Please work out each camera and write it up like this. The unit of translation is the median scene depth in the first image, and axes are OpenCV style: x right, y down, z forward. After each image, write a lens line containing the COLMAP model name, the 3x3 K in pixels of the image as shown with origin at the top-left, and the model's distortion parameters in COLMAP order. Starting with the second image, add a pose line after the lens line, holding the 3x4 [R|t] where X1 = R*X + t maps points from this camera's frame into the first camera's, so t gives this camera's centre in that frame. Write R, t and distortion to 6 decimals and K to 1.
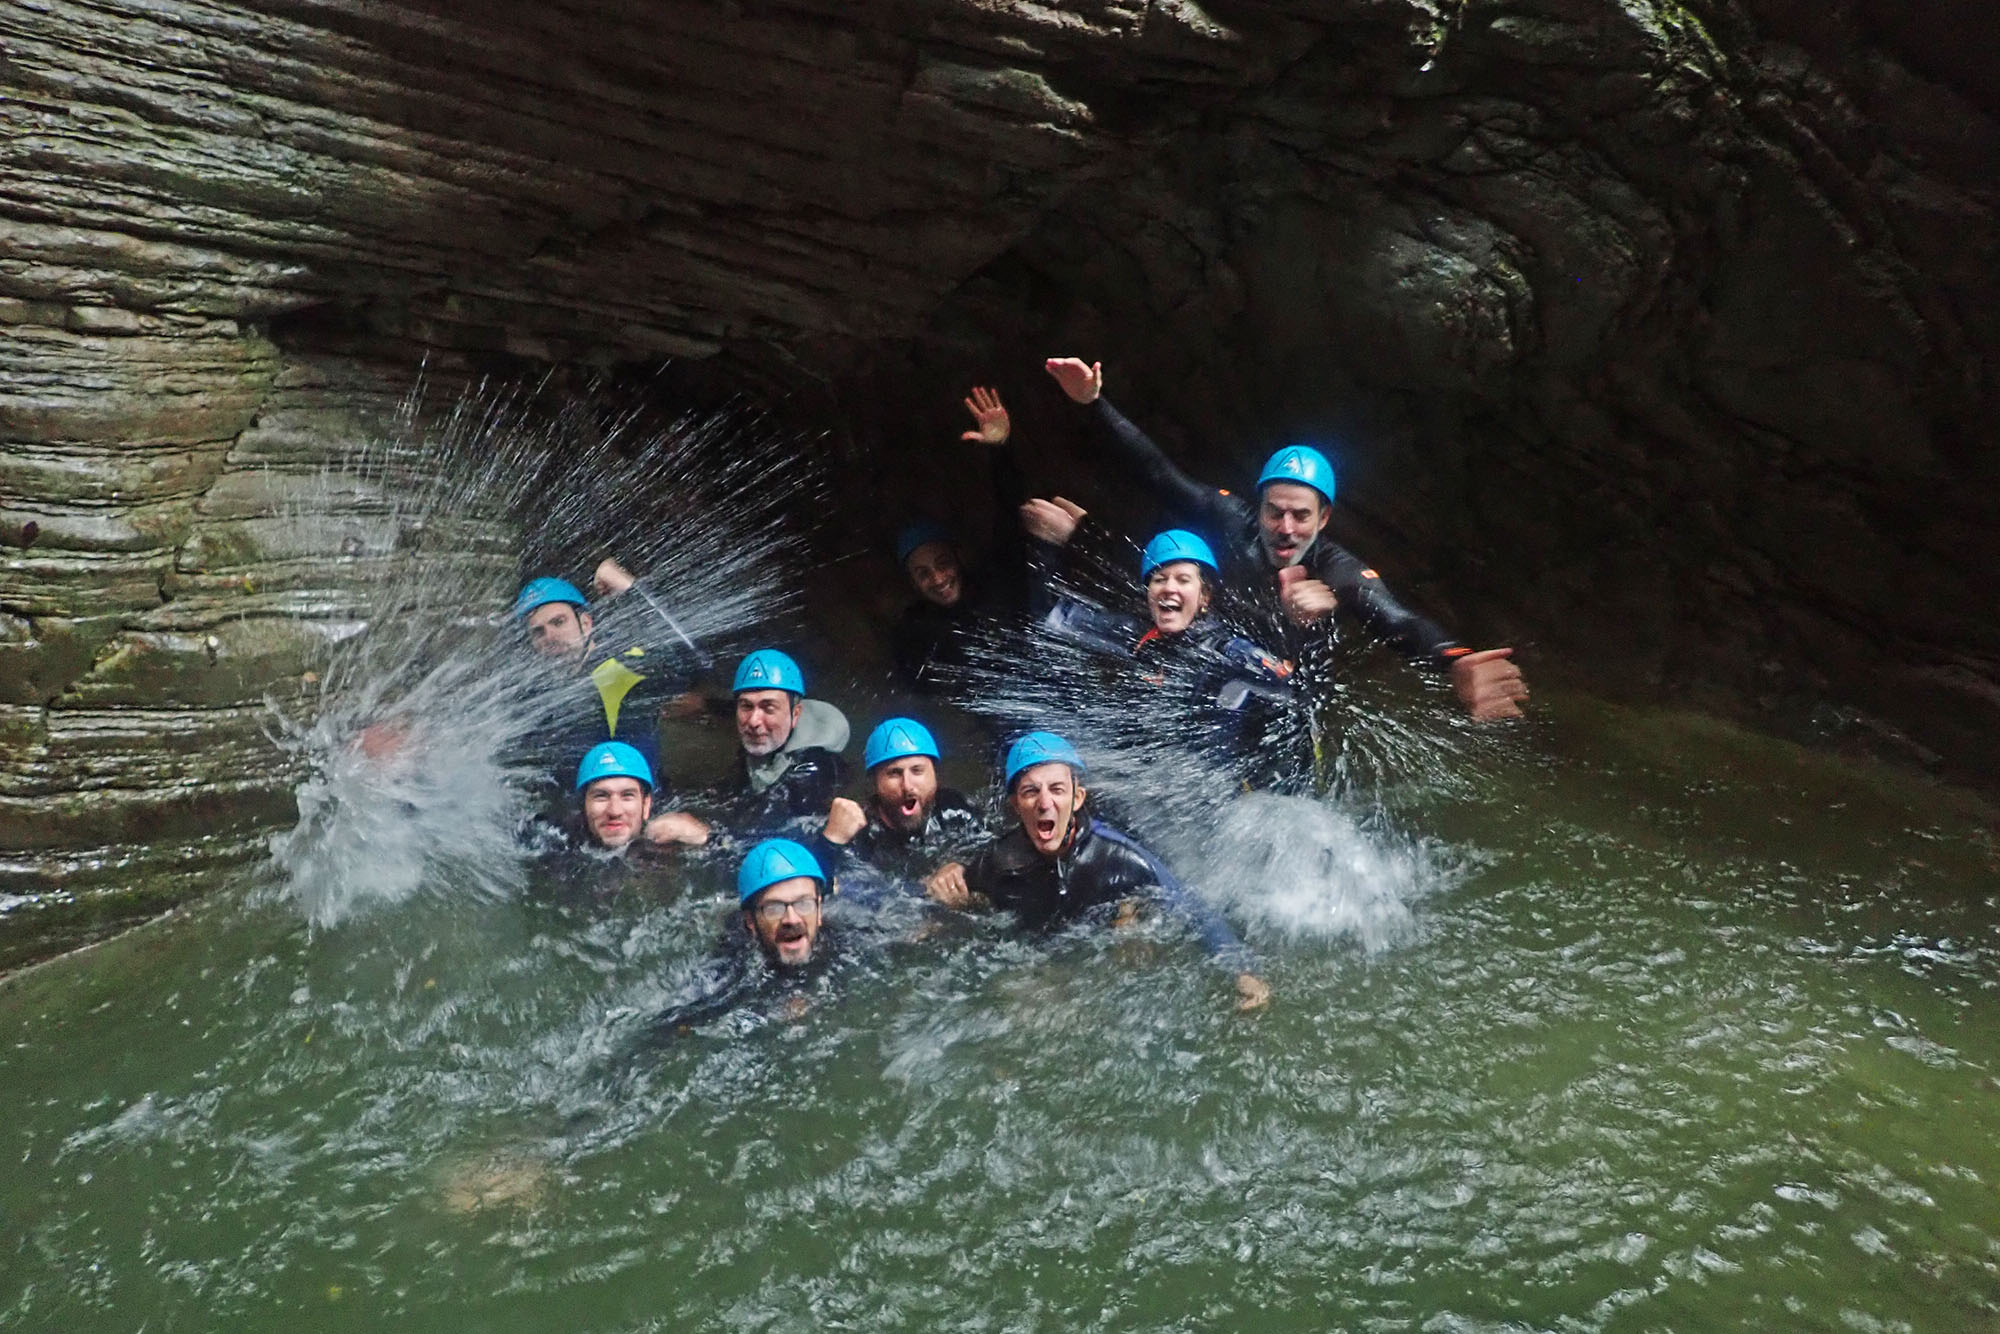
lens RADIAL K [[1504.5, 0, 1000.8], [0, 1504.5, 662.7], [0, 0, 1]] dist [-0.008290, -0.002436]
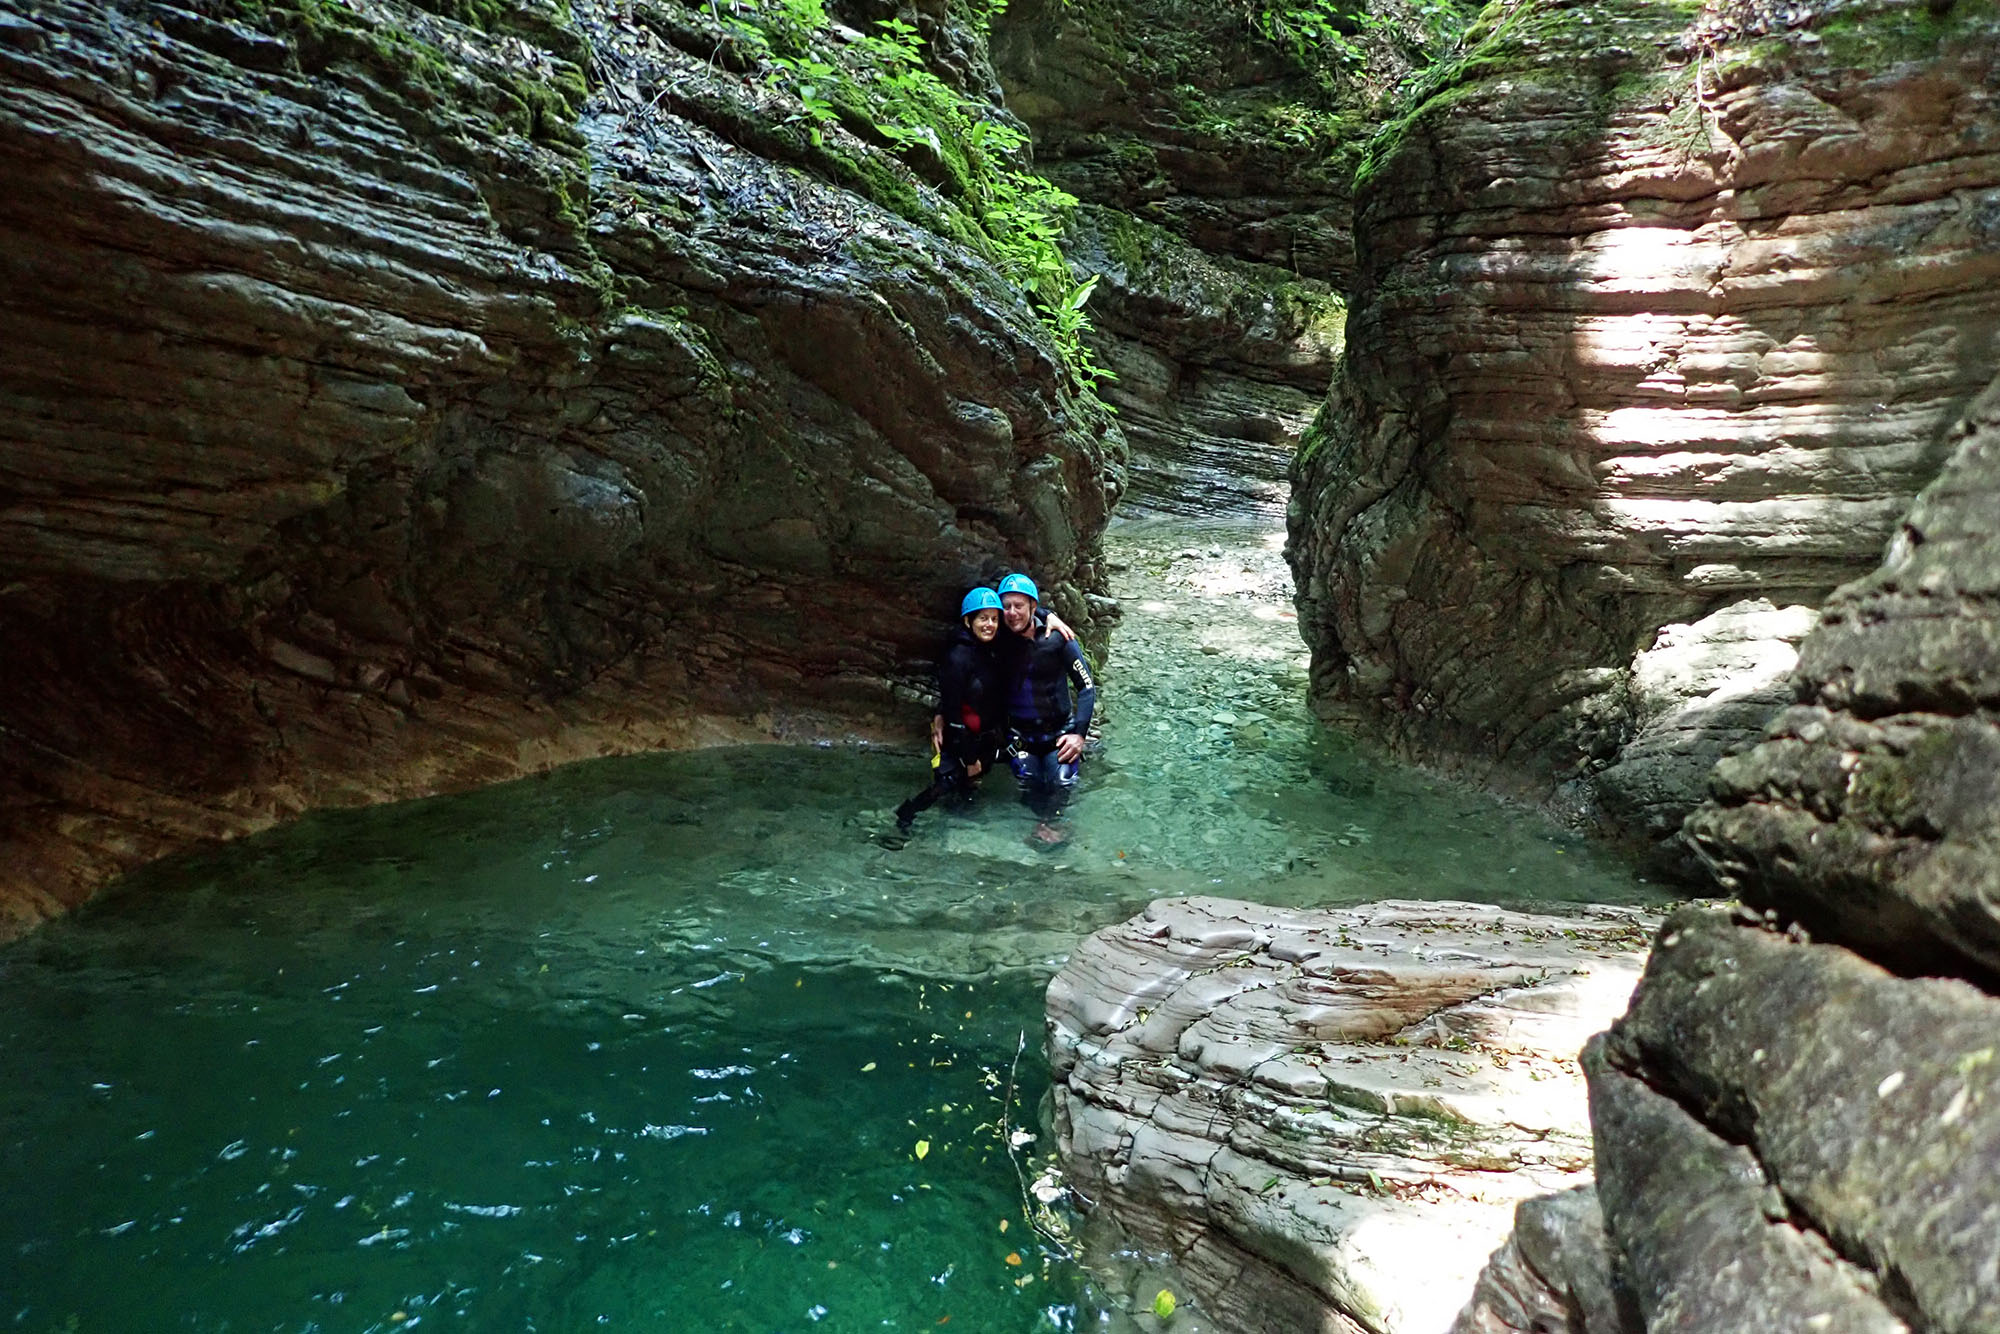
lens RADIAL K [[1504.5, 0, 999.6], [0, 1504.5, 668.6], [0, 0, 1]] dist [-0.008290, -0.002436]
pose [[0.523478, -0.179422, 0.832934, -0.839735], [0.248530, 0.967219, 0.052153, -0.051554], [-0.814987, 0.179708, 0.550910, -0.205254]]
